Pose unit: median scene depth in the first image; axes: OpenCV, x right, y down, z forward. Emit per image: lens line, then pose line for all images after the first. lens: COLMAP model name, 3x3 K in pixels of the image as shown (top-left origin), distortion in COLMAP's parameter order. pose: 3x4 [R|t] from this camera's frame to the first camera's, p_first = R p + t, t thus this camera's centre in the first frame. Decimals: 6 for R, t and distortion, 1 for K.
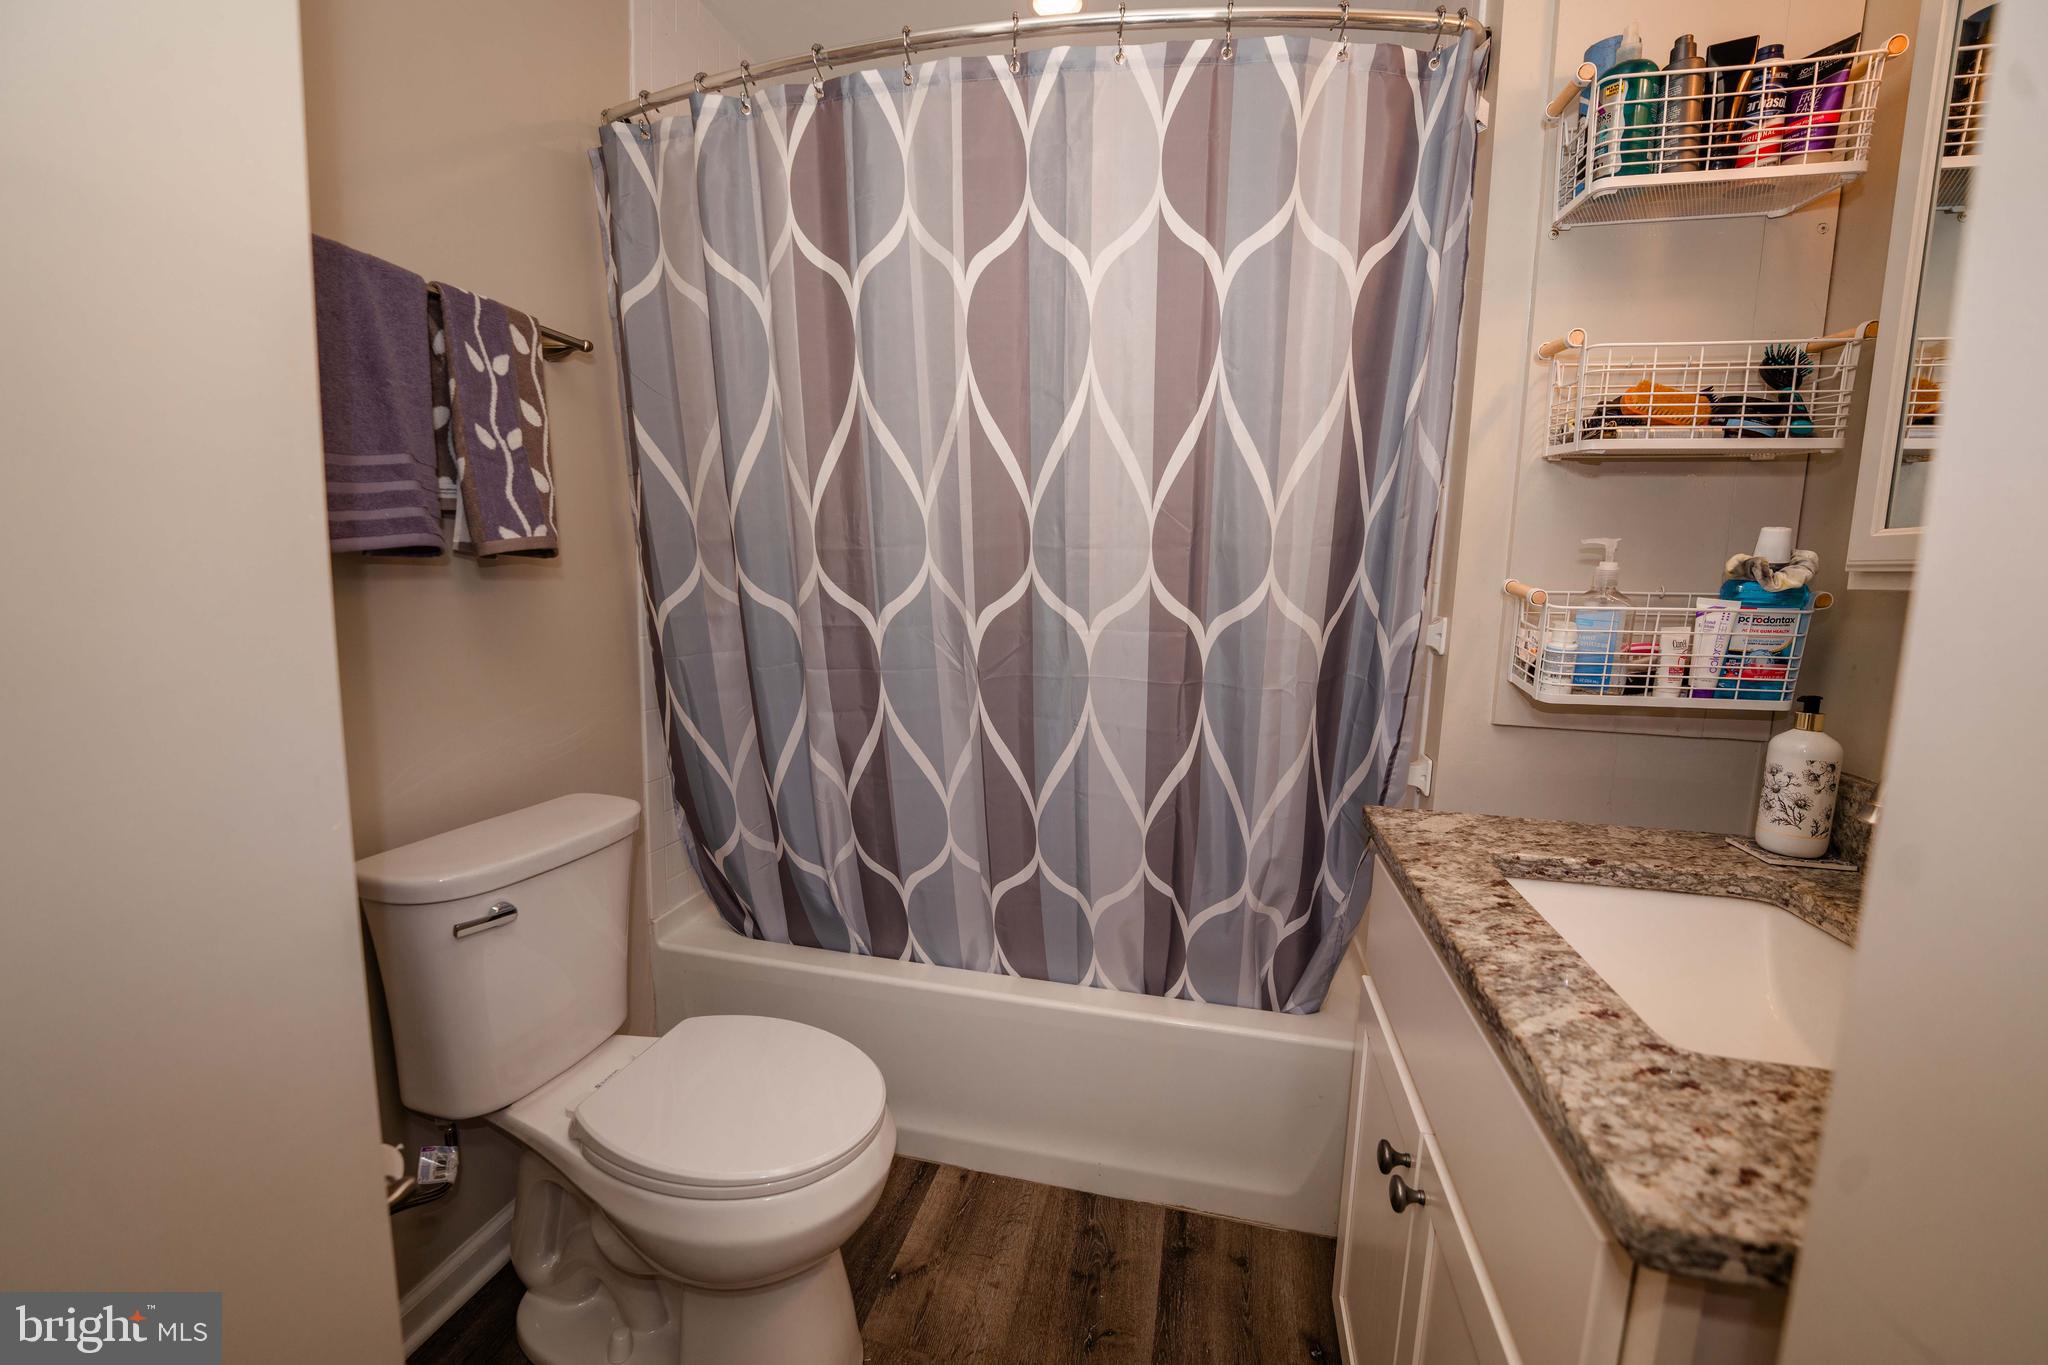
lens RADIAL K [[825.9, 0, 1018.0], [0, 825.9, 681.6], [0, 0, 1]] dist [-0.026754, 0.001013]
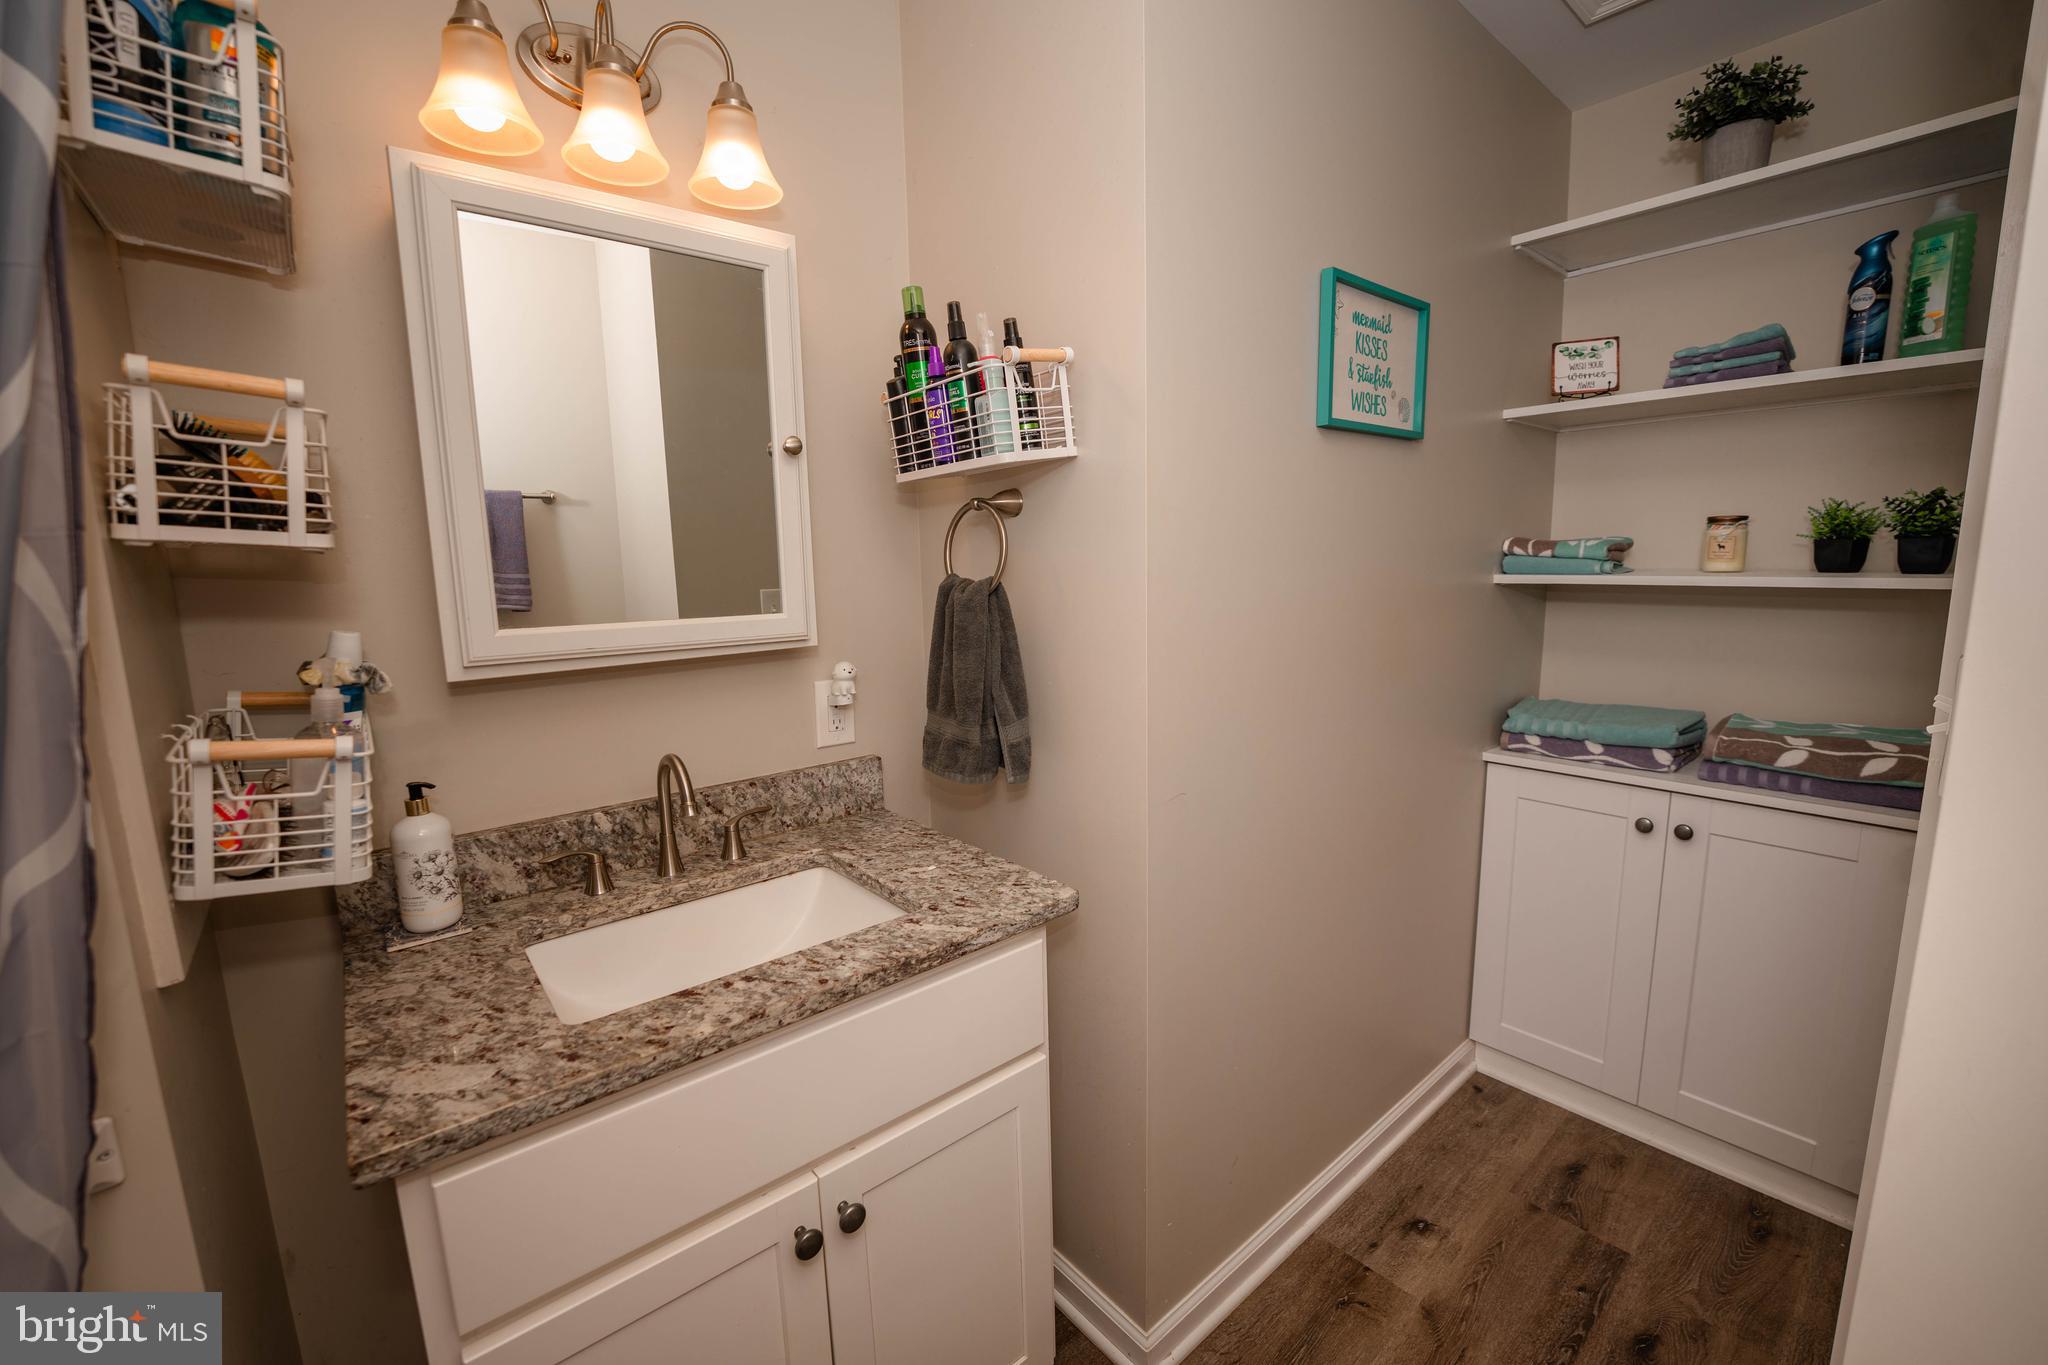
lens RADIAL K [[851.7, 0, 1032.4], [0, 851.7, 681.2], [0, 0, 1]] dist [-0.026144, 0.000413]
pose [[-0.803492, -0.100172, 0.586827, -0.341395], [0.078956, 0.959102, 0.271828, -0.387101], [-0.590056, 0.264745, -0.762721, 1.485780]]
